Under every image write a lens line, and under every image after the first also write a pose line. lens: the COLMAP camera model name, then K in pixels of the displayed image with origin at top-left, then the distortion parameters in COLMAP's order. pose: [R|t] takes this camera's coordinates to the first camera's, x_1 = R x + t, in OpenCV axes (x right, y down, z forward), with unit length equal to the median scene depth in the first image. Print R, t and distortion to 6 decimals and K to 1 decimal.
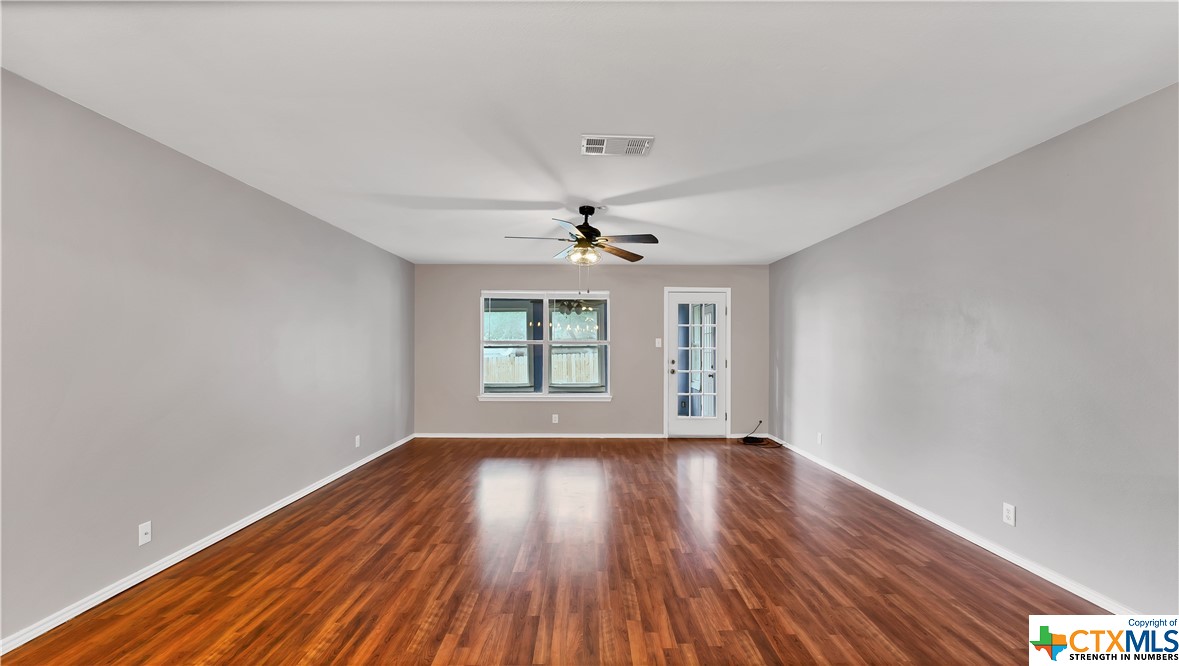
lens RADIAL K [[477.6, 0, 592.4], [0, 477.6, 339.7], [0, 0, 1]] dist [-0.000317, 0.000004]
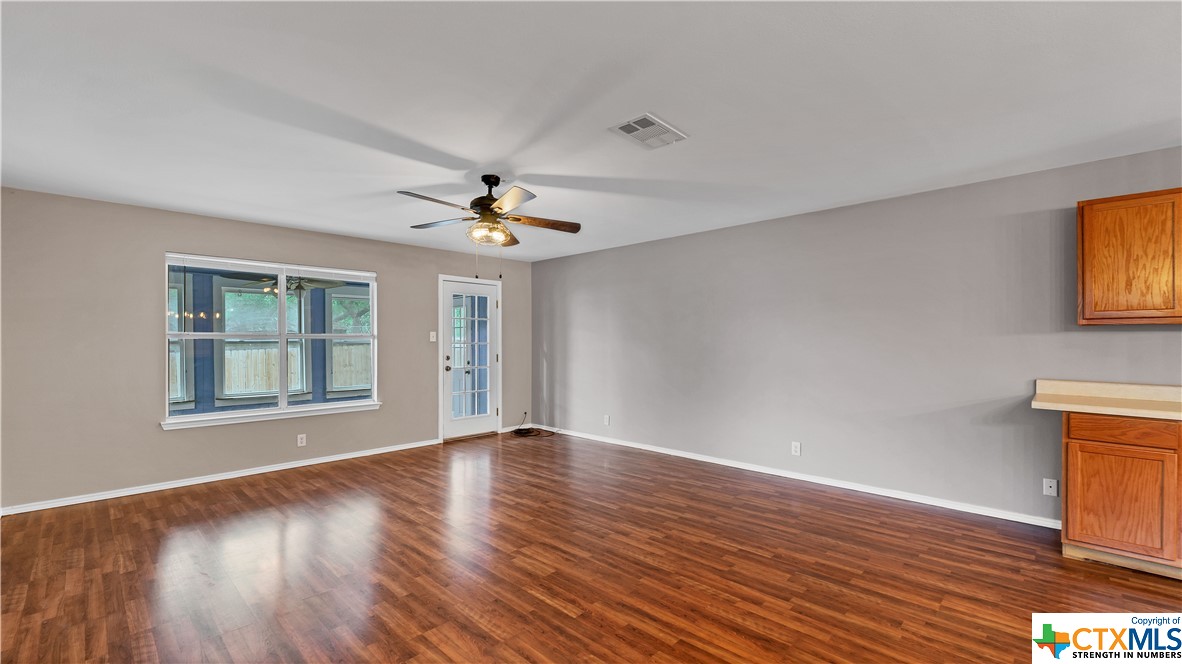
lens RADIAL K [[483.6, 0, 594.8], [0, 483.6, 331.7], [0, 0, 1]] dist [0.001843, 0.000385]
pose [[0.703698, 0.007829, 0.710456, -0.340349], [-0.004524, 0.999968, -0.006538, 0.002245], [-0.710485, 0.001386, 0.703711, 0.183255]]
